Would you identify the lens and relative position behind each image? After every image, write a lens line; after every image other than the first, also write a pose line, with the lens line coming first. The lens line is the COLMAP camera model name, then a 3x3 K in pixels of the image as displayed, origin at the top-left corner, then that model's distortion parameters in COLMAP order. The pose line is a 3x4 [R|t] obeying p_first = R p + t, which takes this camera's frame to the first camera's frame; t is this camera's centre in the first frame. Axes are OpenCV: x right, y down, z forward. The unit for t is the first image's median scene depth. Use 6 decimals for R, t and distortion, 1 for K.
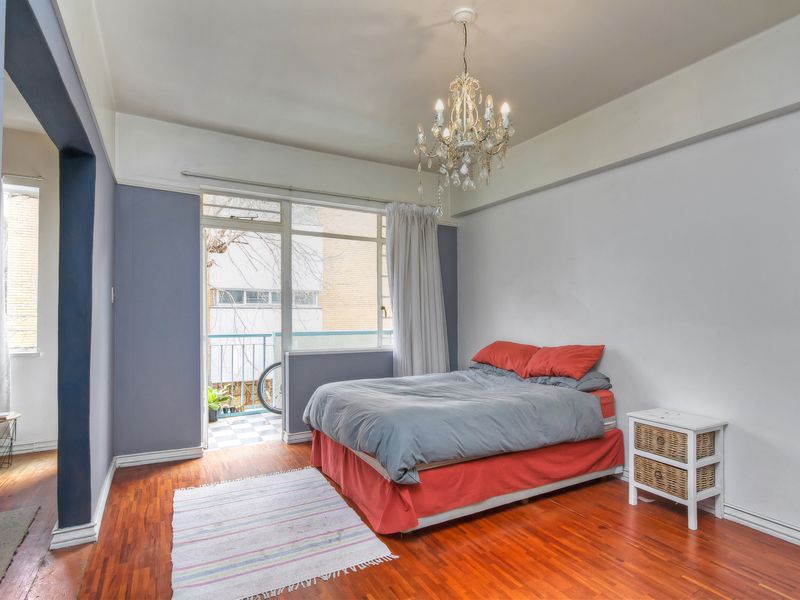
lens RADIAL K [[433.1, 0, 406.6], [0, 433.1, 307.0], [0, 0, 1]] dist [-0.001944, 0.000319]
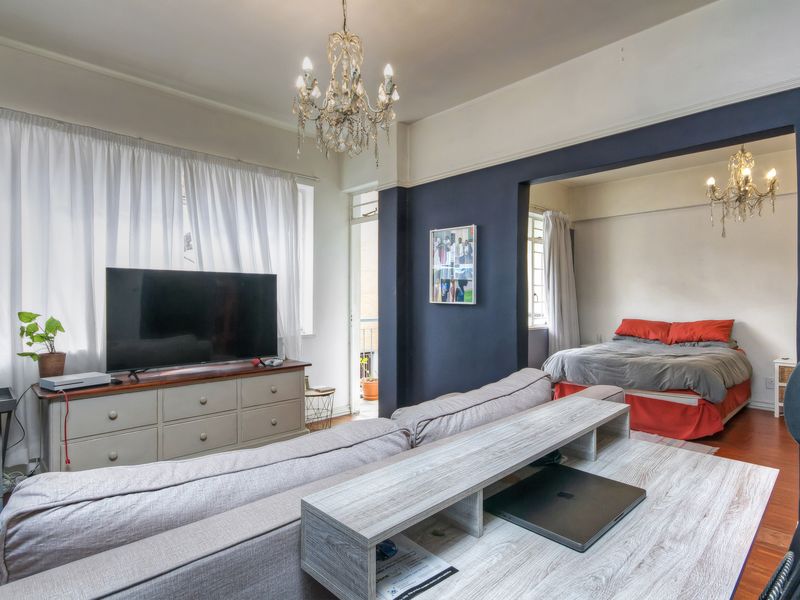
lens RADIAL K [[441.3, 0, 430.3], [0, 441.3, 301.2], [0, 0, 1]] dist [0.003235, 0.000299]
pose [[0.961918, -0.002857, 0.273325, -0.868552], [-0.001735, 0.999861, 0.016557, 0.001587], [-0.273334, -0.016401, 0.961779, -0.164515]]
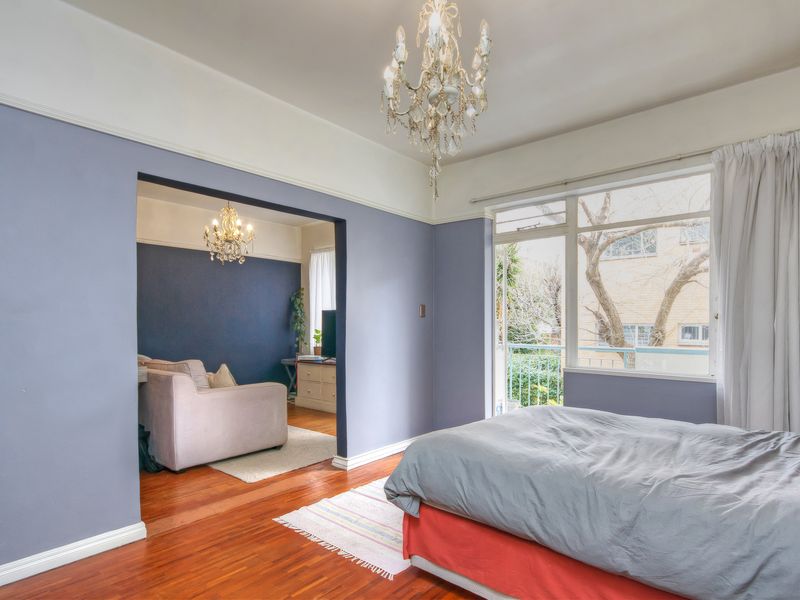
lens RADIAL K [[444.9, 0, 398.0], [0, 444.9, 332.9], [0, 0, 1]] dist [0.005565, 0.001190]
pose [[0.337692, 0.019251, -0.941060, 0.525919], [0.014177, 0.999573, 0.025535, 0.004990], [0.941150, -0.021964, 0.337275, 0.406489]]
